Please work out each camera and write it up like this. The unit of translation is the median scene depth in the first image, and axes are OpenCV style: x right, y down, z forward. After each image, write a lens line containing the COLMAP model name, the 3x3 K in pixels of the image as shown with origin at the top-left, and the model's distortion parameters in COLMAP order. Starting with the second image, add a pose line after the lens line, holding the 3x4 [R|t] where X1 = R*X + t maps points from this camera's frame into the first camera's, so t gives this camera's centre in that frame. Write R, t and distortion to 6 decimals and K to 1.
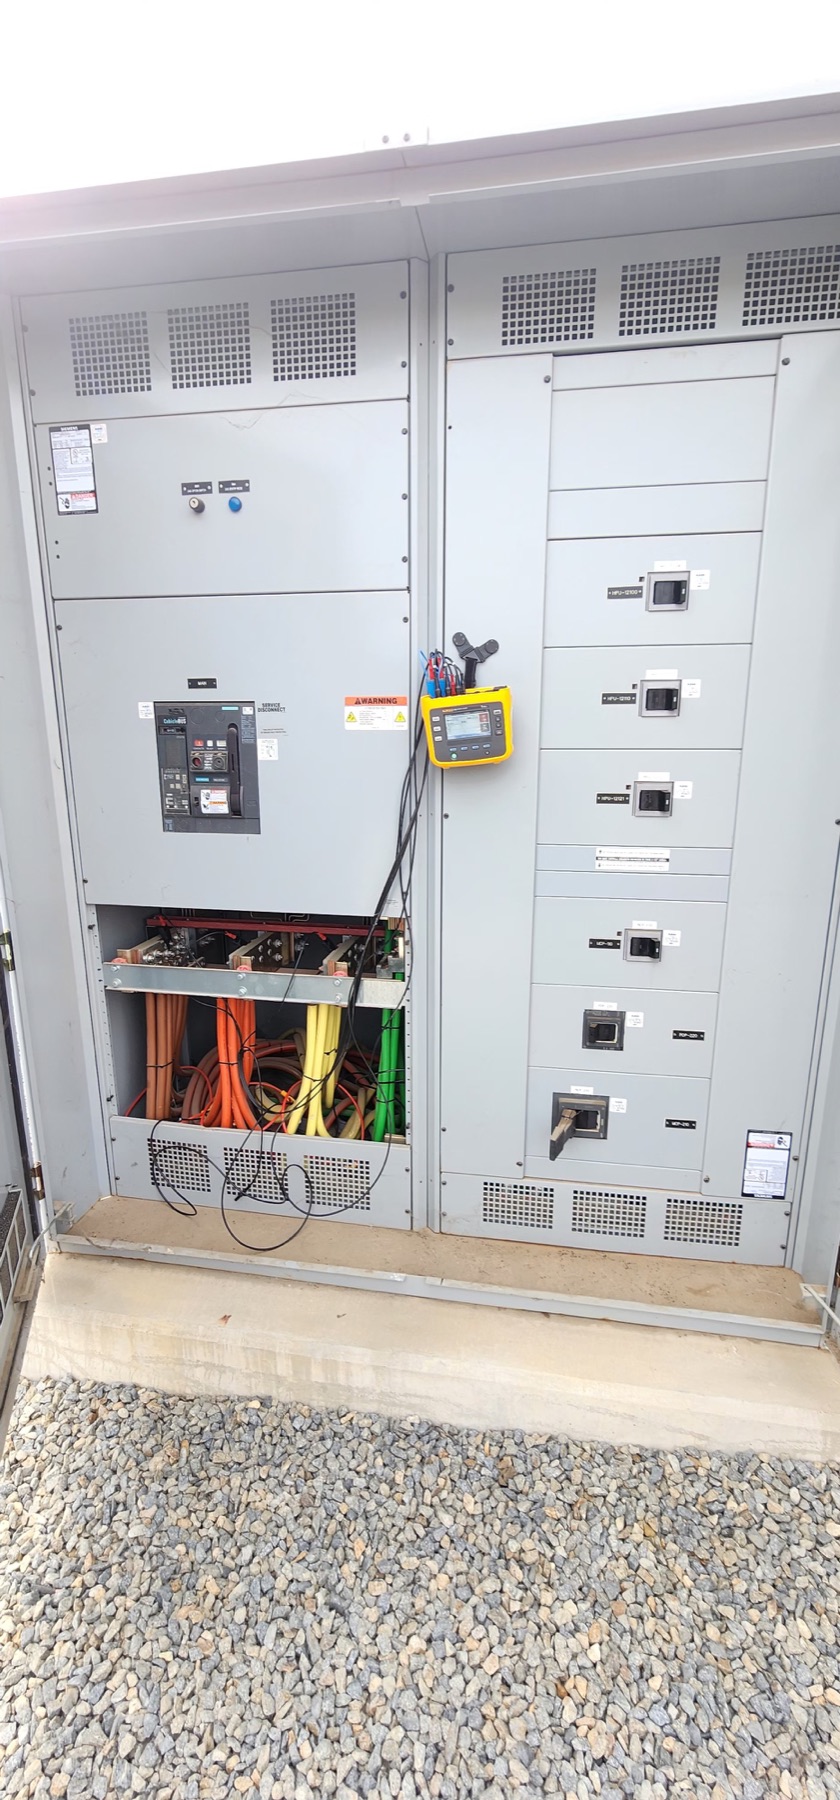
lens RADIAL K [[739.6, 0, 422.8], [0, 739.6, 897.9], [0, 0, 1]] dist [0.000660, 0.000009]
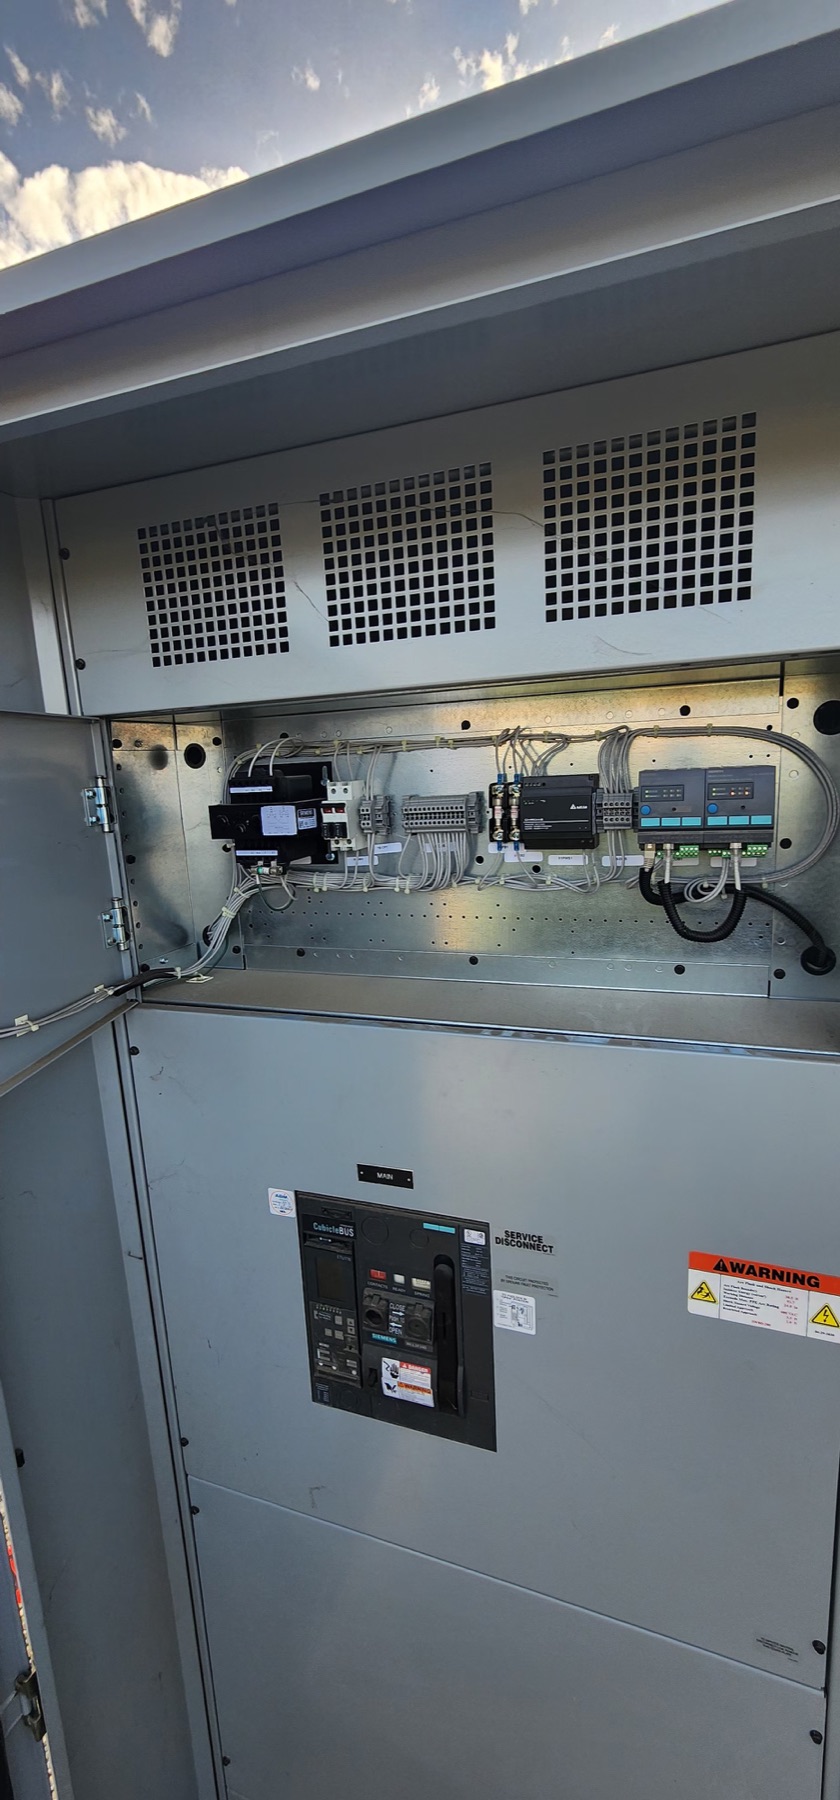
lens RADIAL K [[739.6, 0, 418.2], [0, 739.6, 902.5], [0, 0, 1]] dist [0.000660, 0.000009]
pose [[0.982414, -0.017033, -0.185939, -0.176942], [0.009709, 0.999143, -0.040228, -0.457881], [0.186465, 0.037716, 0.981737, 0.492941]]
